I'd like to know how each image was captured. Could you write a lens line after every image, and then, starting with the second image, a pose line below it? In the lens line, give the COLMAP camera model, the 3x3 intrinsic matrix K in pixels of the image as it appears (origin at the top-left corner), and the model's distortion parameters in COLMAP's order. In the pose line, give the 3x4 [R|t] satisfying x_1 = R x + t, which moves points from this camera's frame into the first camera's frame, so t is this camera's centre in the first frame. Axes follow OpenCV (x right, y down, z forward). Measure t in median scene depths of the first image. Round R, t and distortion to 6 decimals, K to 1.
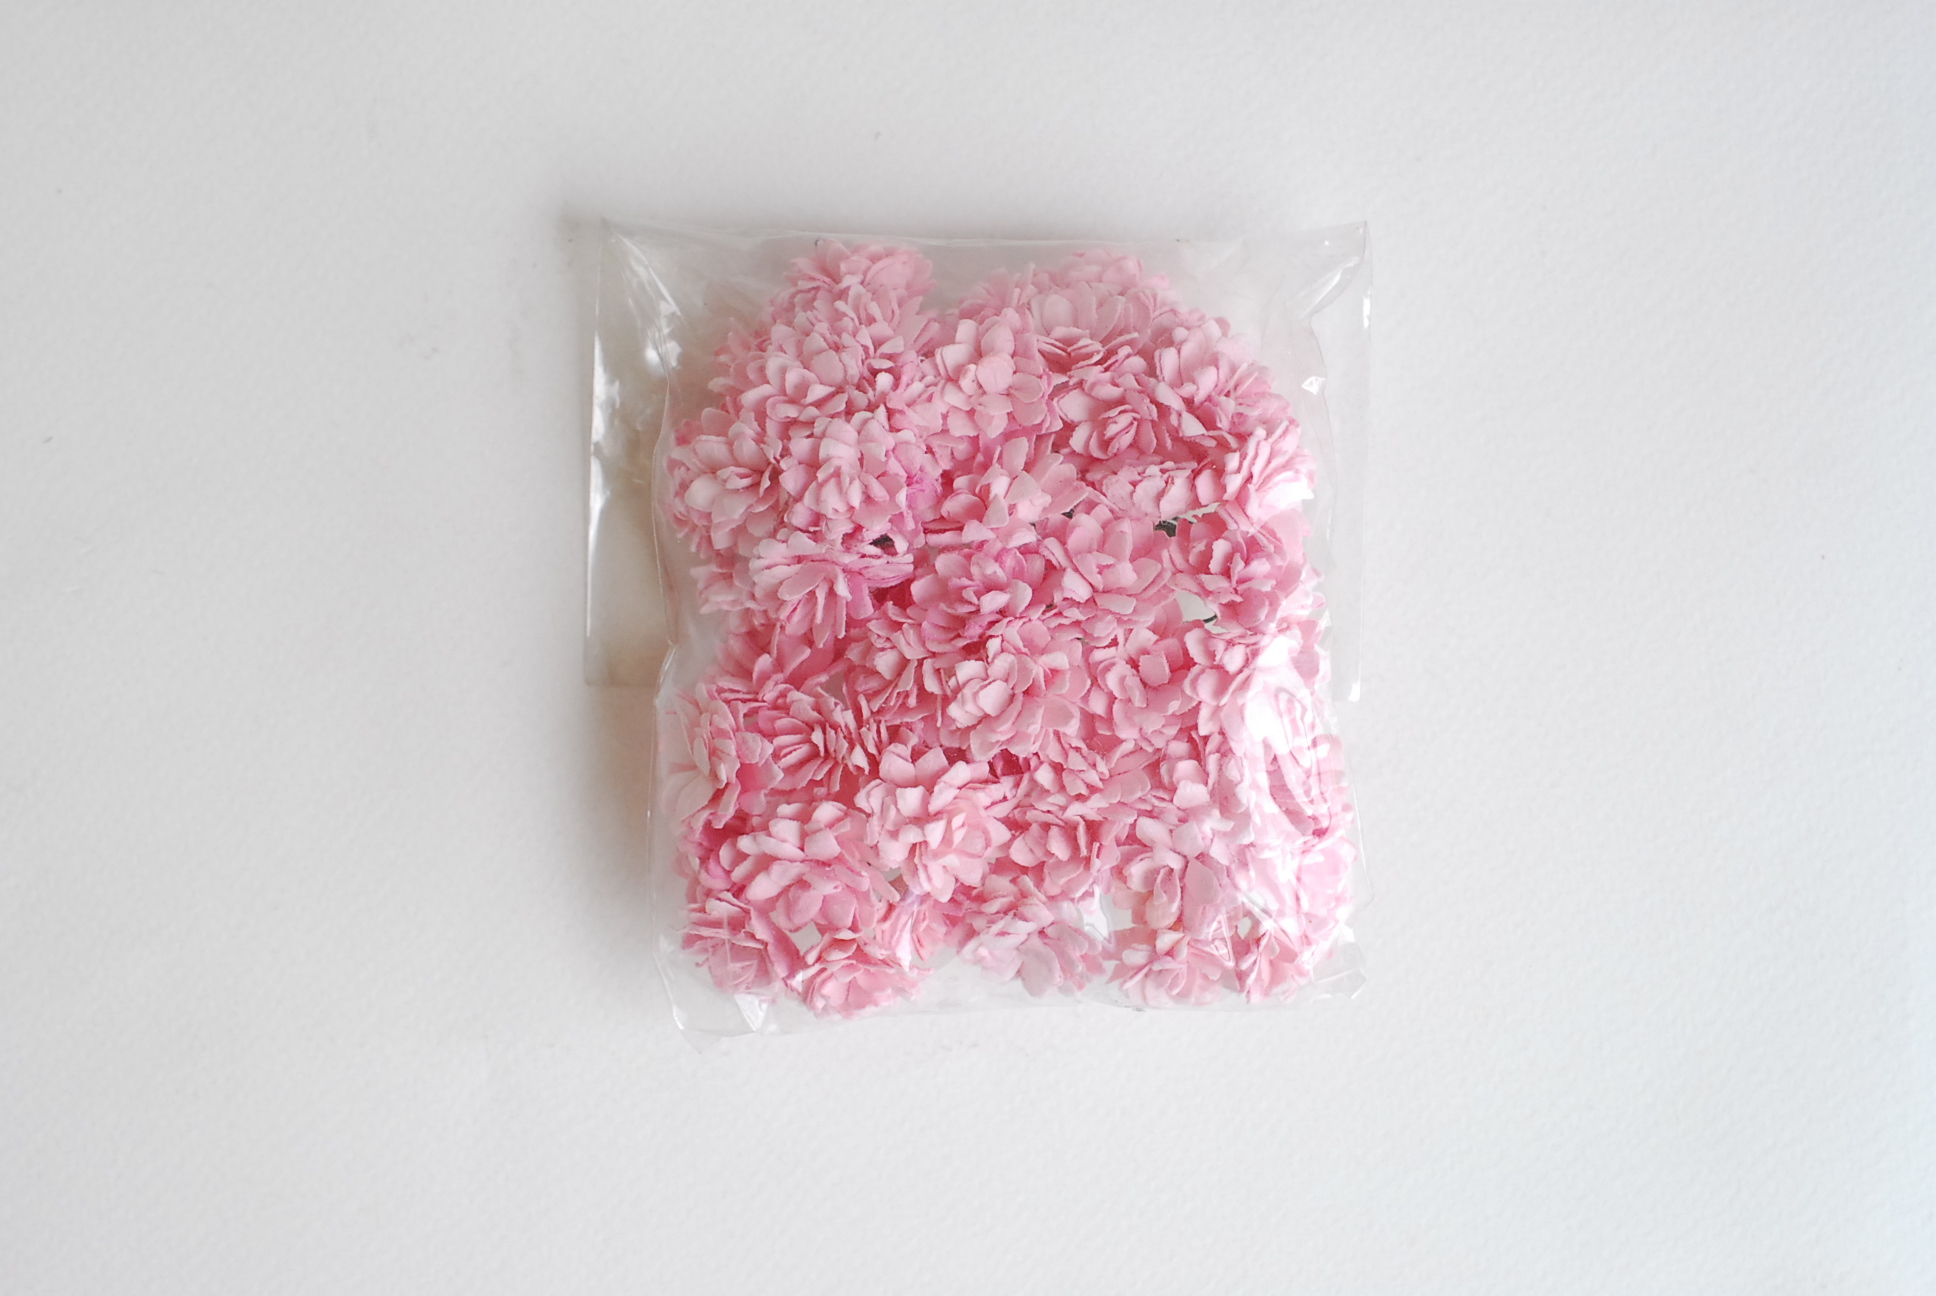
lens RADIAL K [[3808.1, 0, 968.0], [0, 3808.1, 648.0], [0, 0, 1]] dist [0.009224, 0.243414]
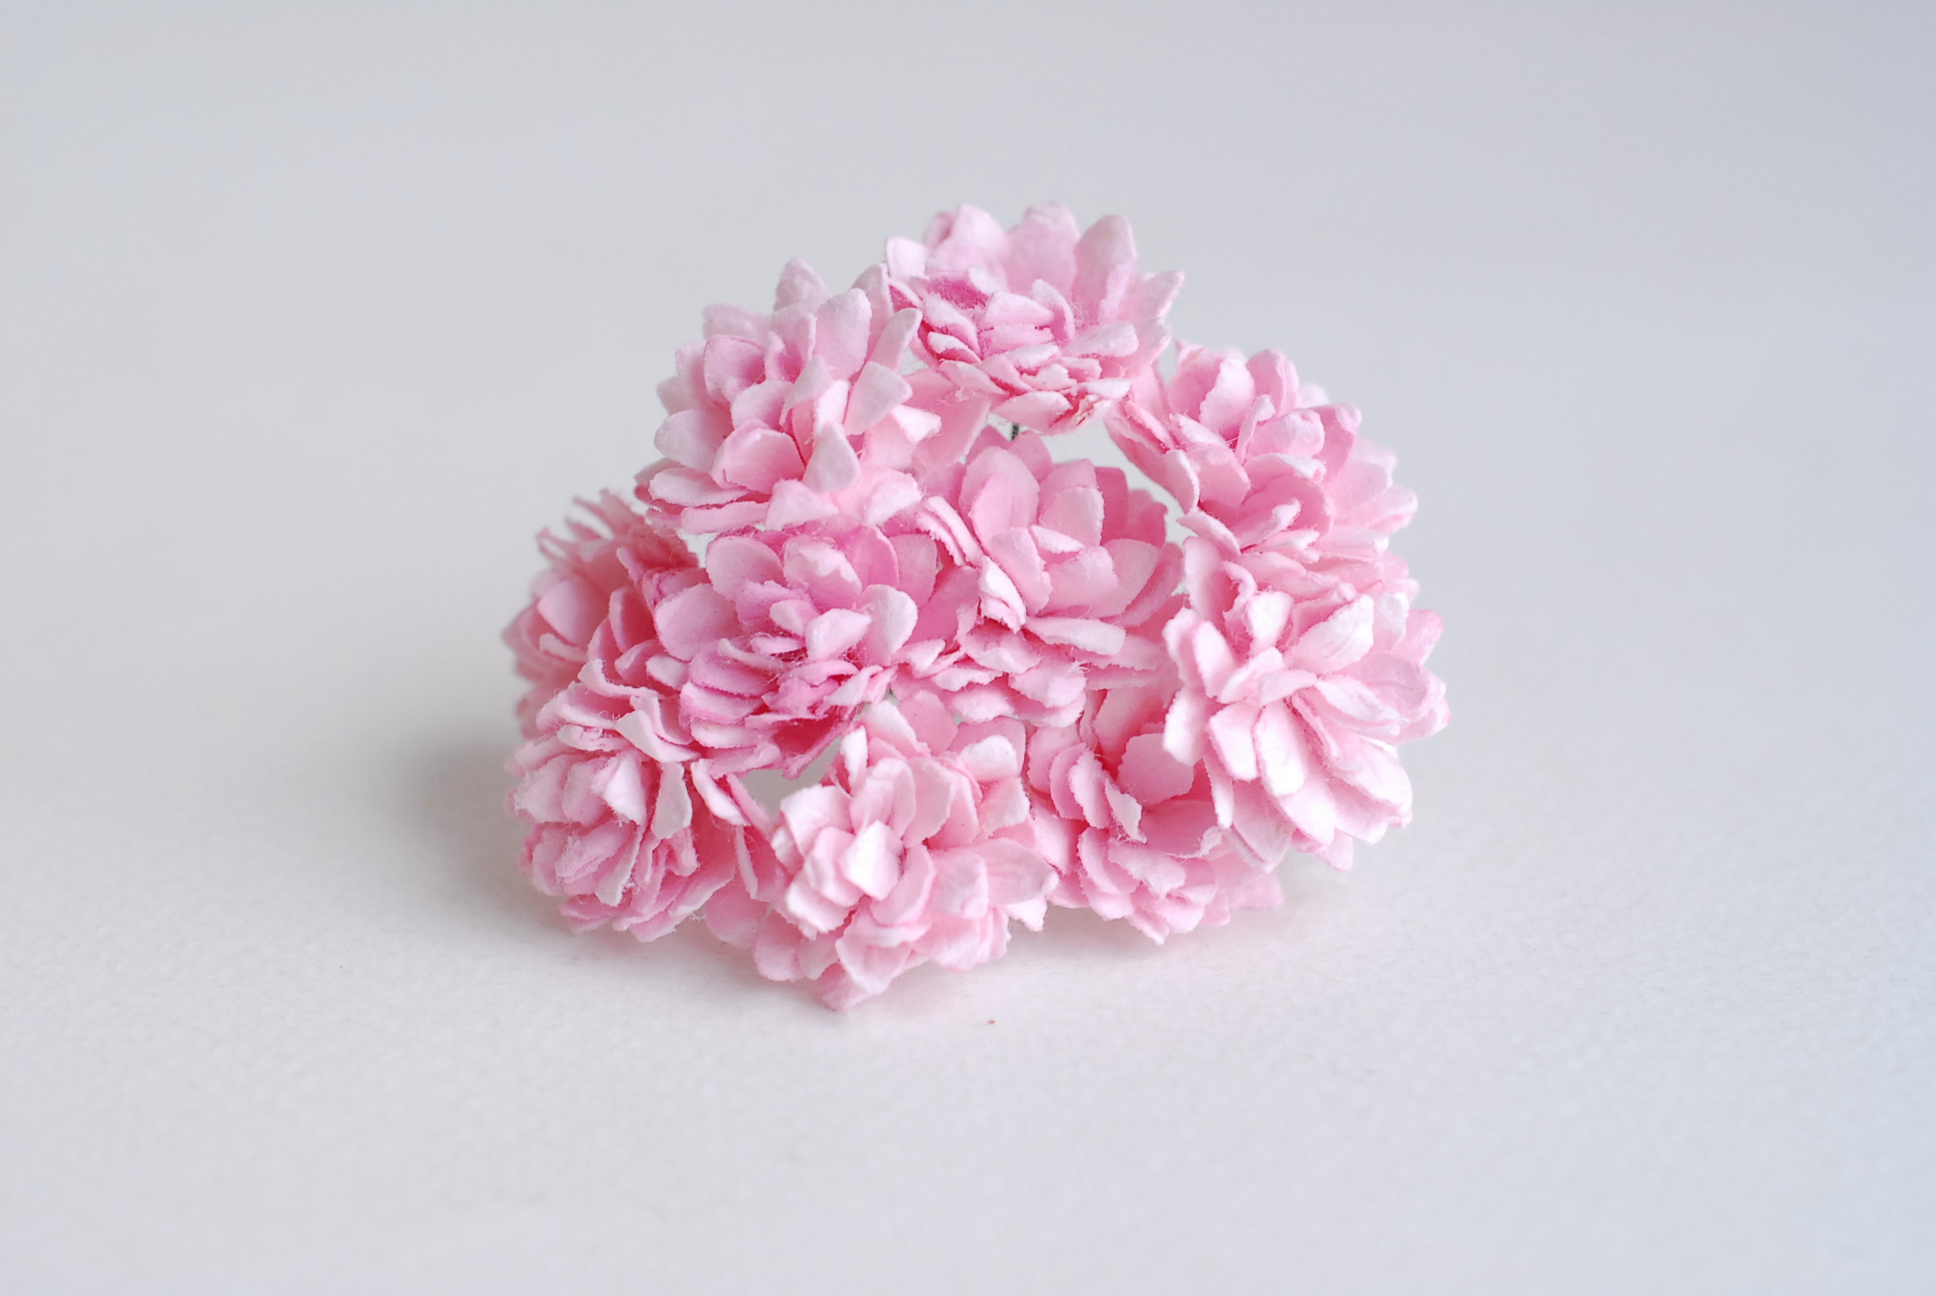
lens RADIAL K [[3808.1, 0, 968.0], [0, 3808.1, 648.0], [0, 0, 1]] dist [0.009224, 0.243414]
pose [[0.997317, -0.049105, 0.054287, -0.001926], [0.050464, 0.998438, -0.023961, 0.000925], [-0.053025, 0.026636, 0.998238, 0.536282]]
